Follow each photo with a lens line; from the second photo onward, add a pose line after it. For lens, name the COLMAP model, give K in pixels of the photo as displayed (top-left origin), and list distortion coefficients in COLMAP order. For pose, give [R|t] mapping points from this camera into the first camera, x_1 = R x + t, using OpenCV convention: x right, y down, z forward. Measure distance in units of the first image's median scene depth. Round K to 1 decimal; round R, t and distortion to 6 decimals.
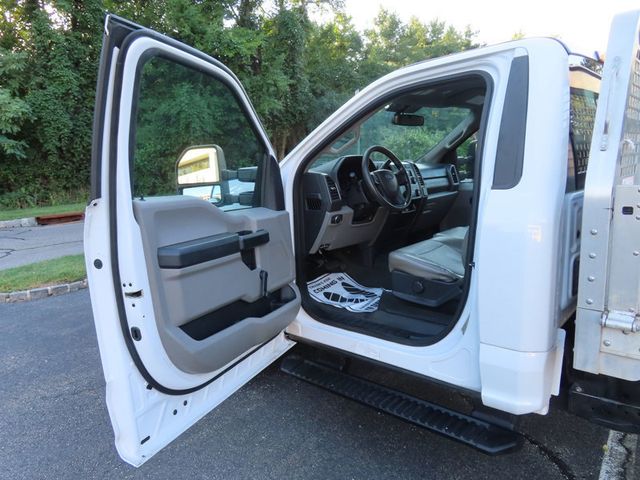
lens RADIAL K [[456.8, 0, 318.5], [0, 456.8, 239.9], [0, 0, 1]] dist [-0.012665, 0.007734]
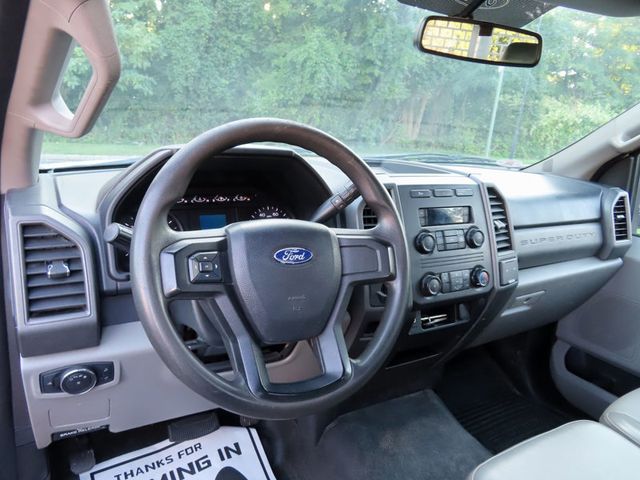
lens RADIAL K [[456.8, 0, 318.5], [0, 456.8, 239.9], [0, 0, 1]] dist [-0.012665, 0.007734]
pose [[0.942566, 0.181815, -0.280199, 0.041646], [-0.157931, 0.981768, 0.105781, -0.031098], [0.294323, -0.055454, 0.954096, 0.139089]]
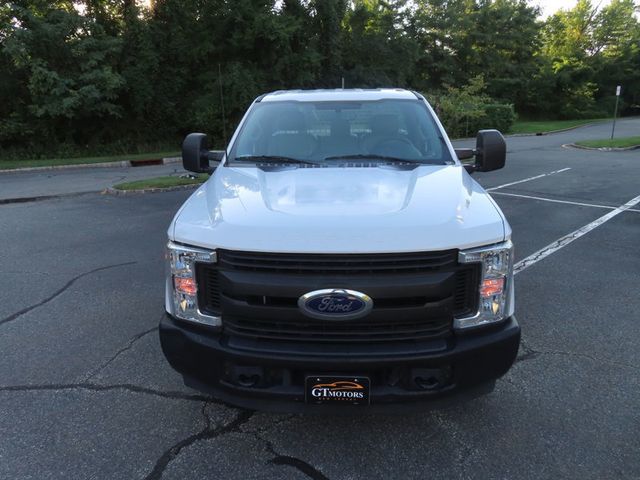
lens RADIAL K [[456.8, 0, 318.5], [0, 456.8, 239.9], [0, 0, 1]] dist [-0.012665, 0.007734]
pose [[0.990746, 0.054794, -0.124174, 0.140809], [-0.044356, 0.995366, 0.085319, 0.044781], [0.128274, -0.079022, 0.988586, -0.325560]]
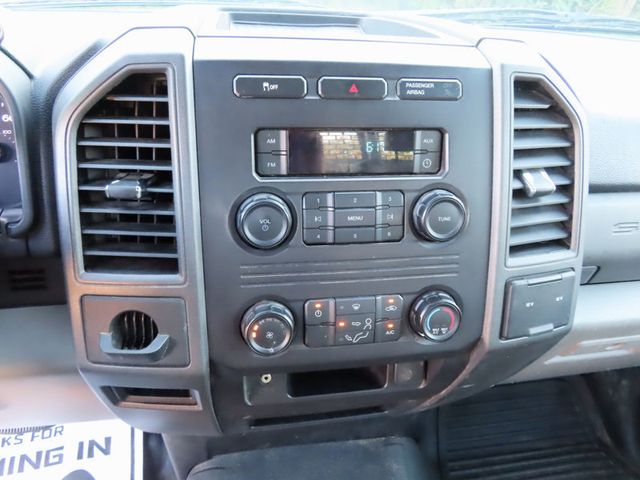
lens RADIAL K [[434.2, 0, 319.7], [0, 434.2, 241.8], [0, 0, 1]] dist [-0.002923, -0.002039]
pose [[0.769169, 0.372811, -0.519029, 0.053440], [-0.181514, 0.906197, 0.381916, -0.034971], [0.612725, -0.199547, 0.764689, 0.190506]]
